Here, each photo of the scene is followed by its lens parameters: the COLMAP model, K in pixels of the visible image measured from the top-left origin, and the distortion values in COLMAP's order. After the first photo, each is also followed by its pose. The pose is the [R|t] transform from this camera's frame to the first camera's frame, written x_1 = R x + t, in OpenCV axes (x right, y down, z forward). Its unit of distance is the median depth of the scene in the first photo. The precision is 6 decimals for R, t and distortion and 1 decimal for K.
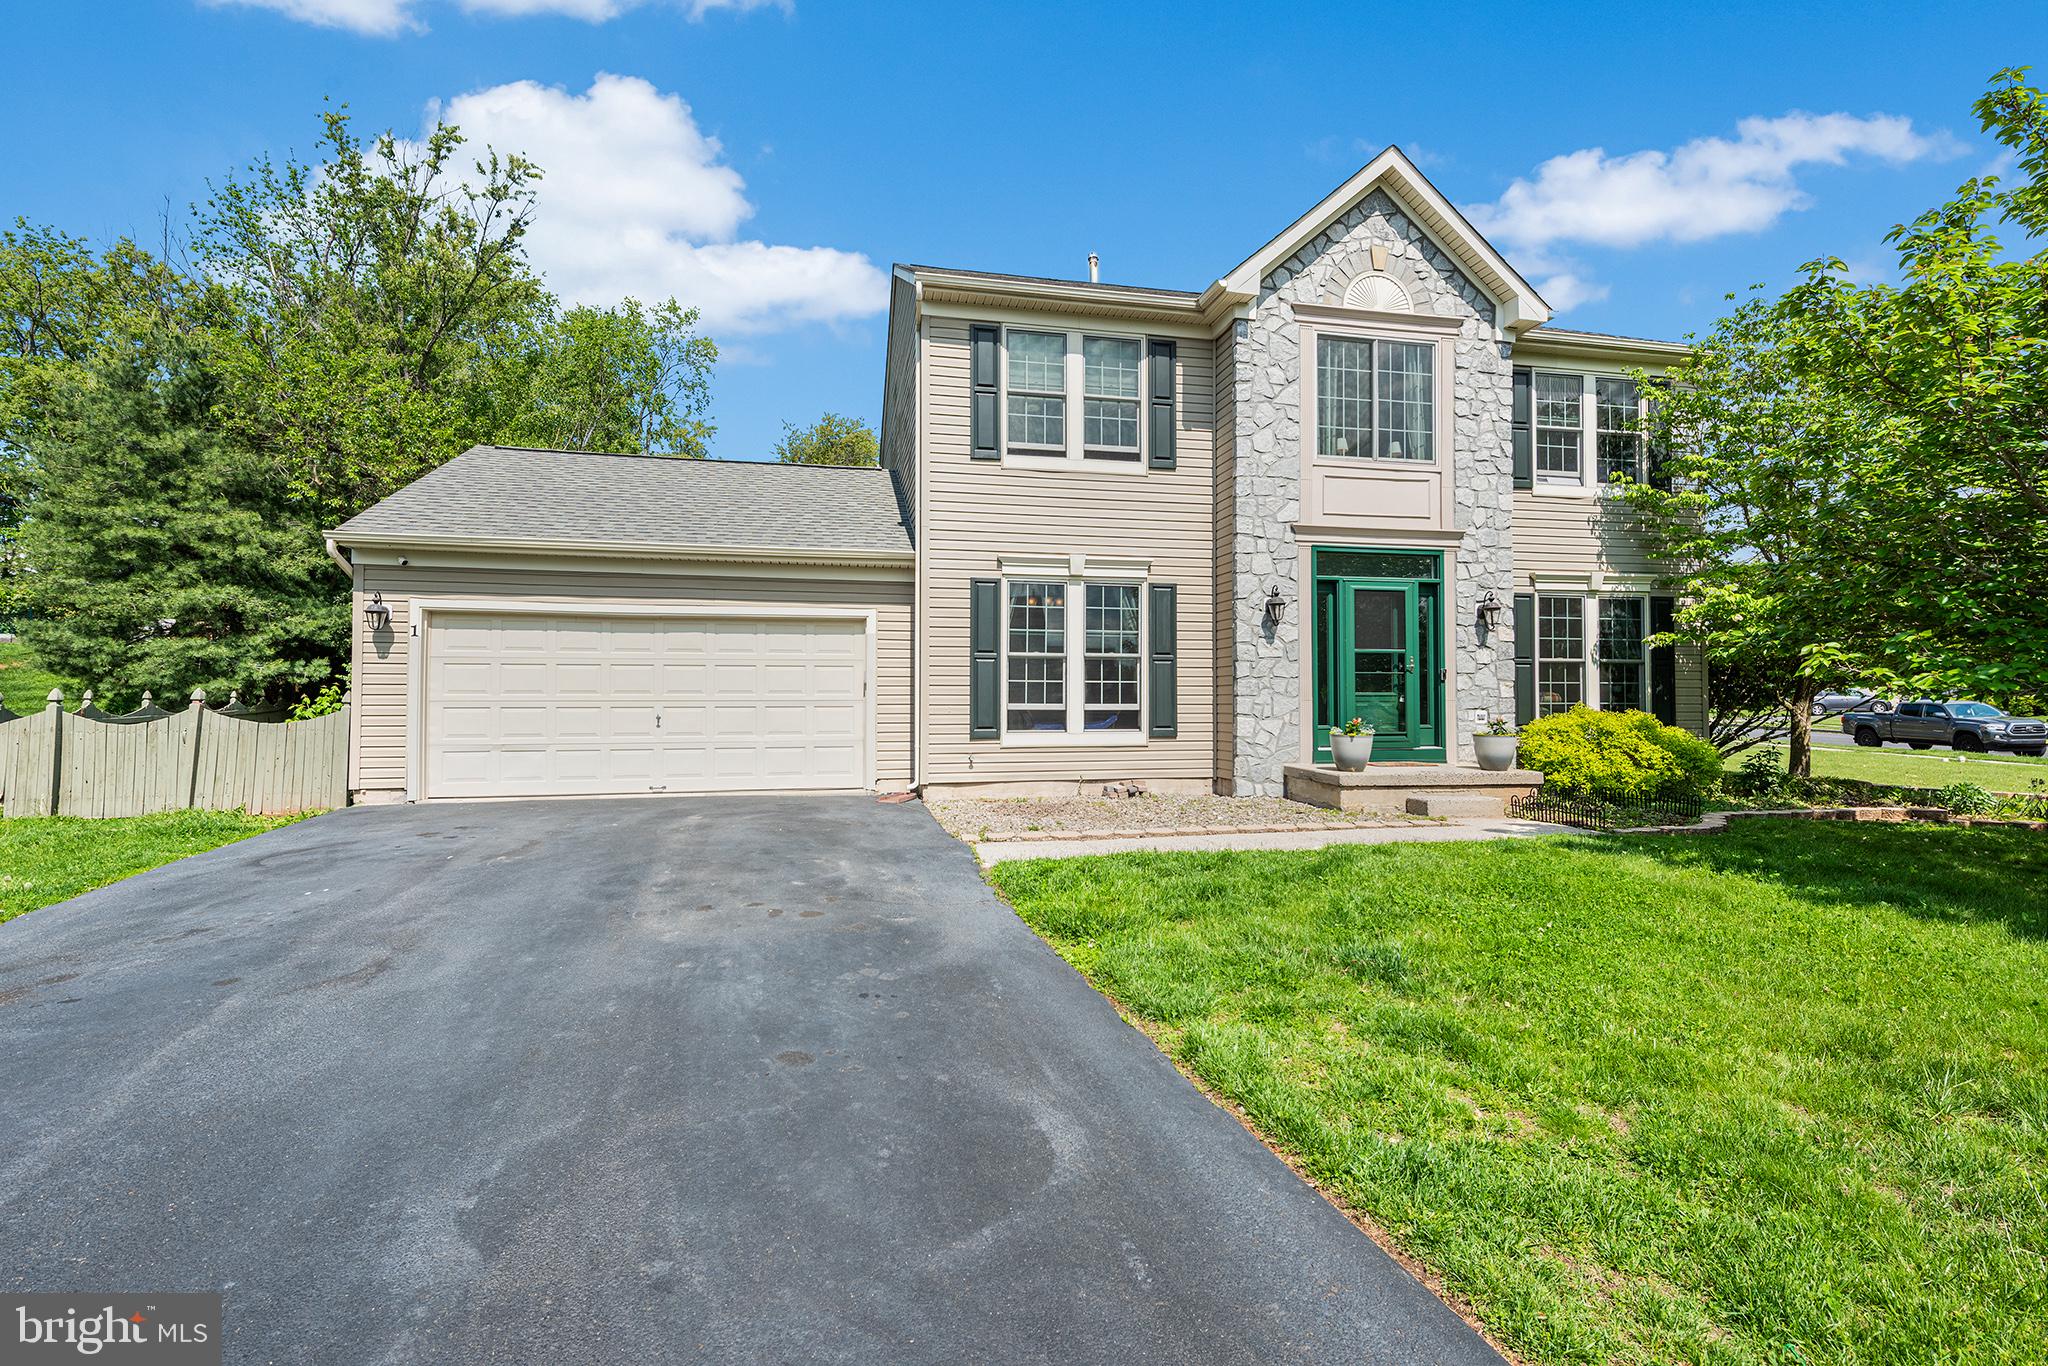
lens RADIAL K [[930.7, 0, 1018.5], [0, 930.7, 685.0], [0, 0, 1]] dist [0.013504, -0.002624]
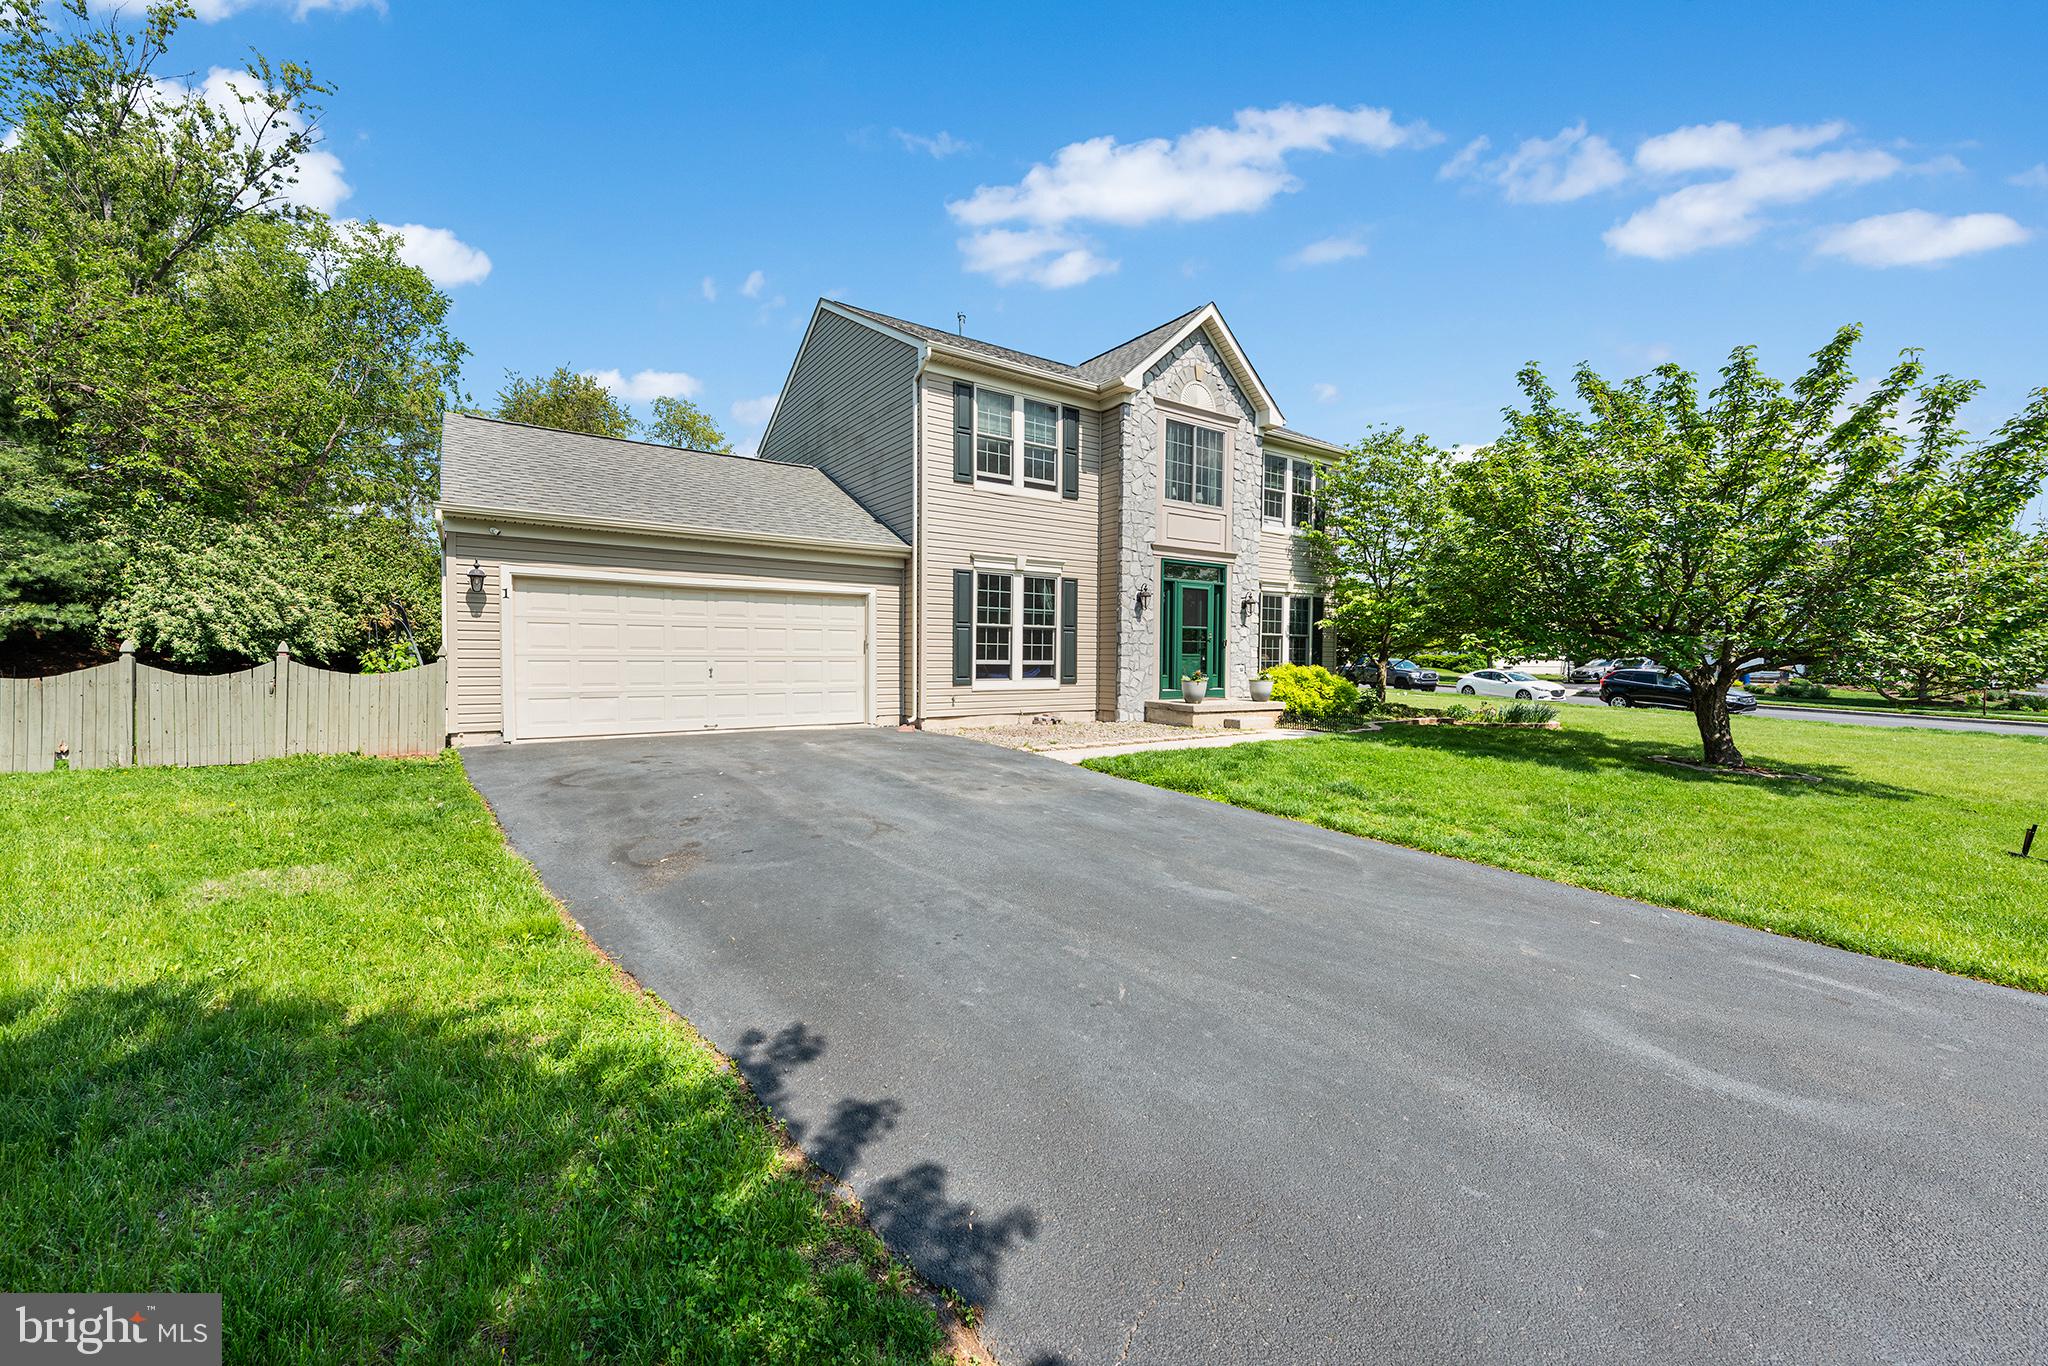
lens RADIAL K [[811.7, 0, 1030.5], [0, 811.7, 688.2], [0, 0, 1]] dist [0.010657, -0.000636]
pose [[0.918194, -0.008533, 0.396040, -0.414415], [-0.014975, 0.998306, 0.056228, -0.007325], [-0.395848, -0.057559, 0.916510, -0.155549]]
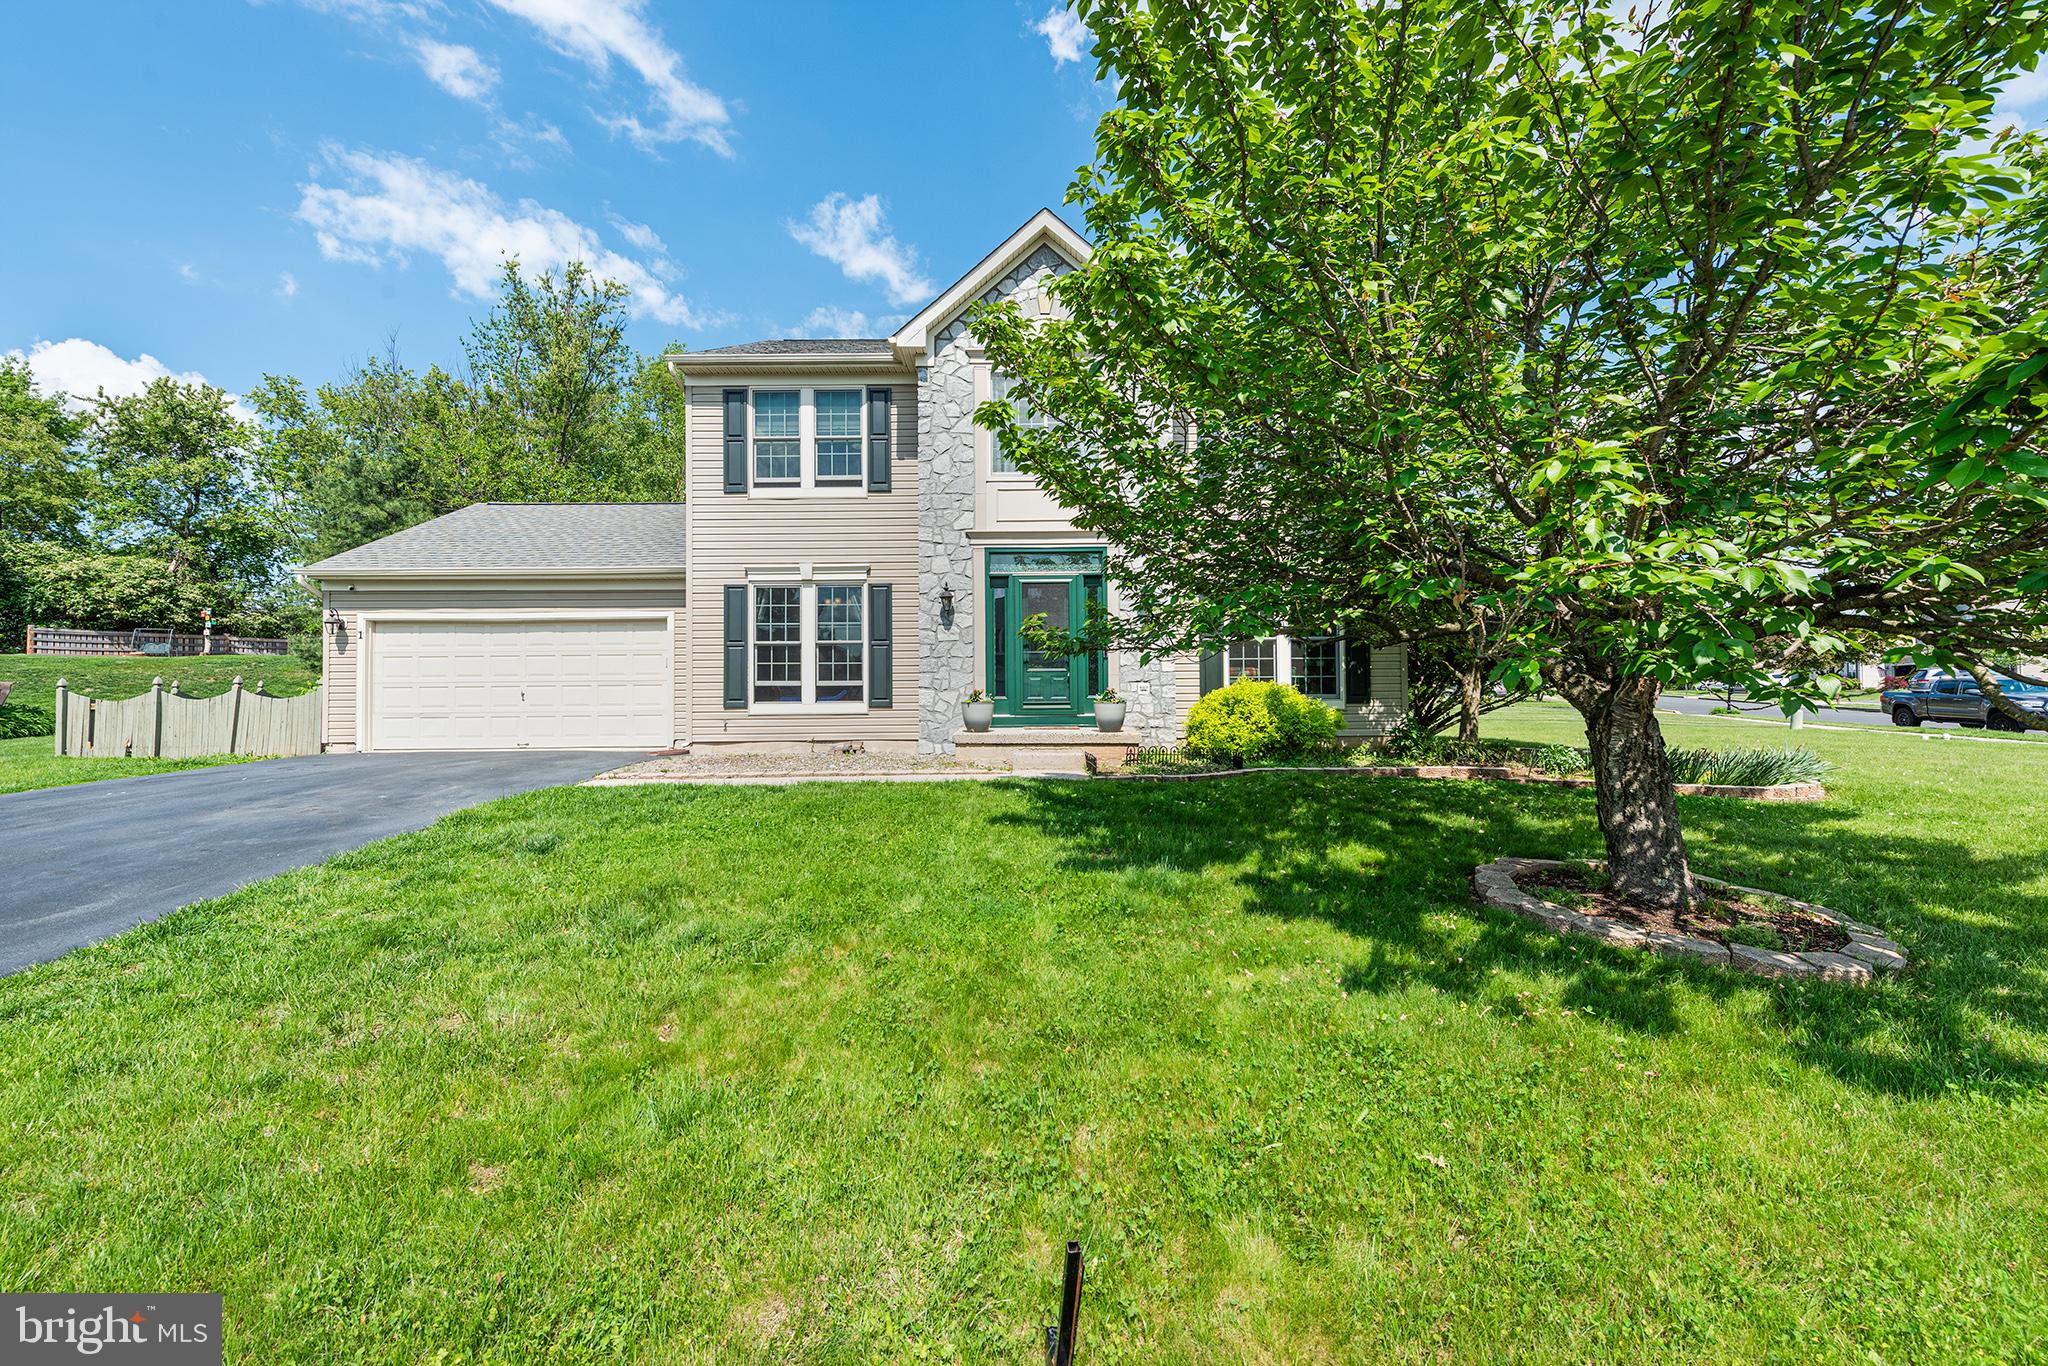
lens RADIAL K [[811.7, 0, 1015.9], [0, 811.7, 681.1], [0, 0, 1]] dist [0.010657, -0.000636]
pose [[0.975684, -0.010757, -0.218918, 0.578812], [0.011503, 0.999932, 0.002132, 0.021540], [0.218880, -0.004598, 0.975741, -0.021012]]
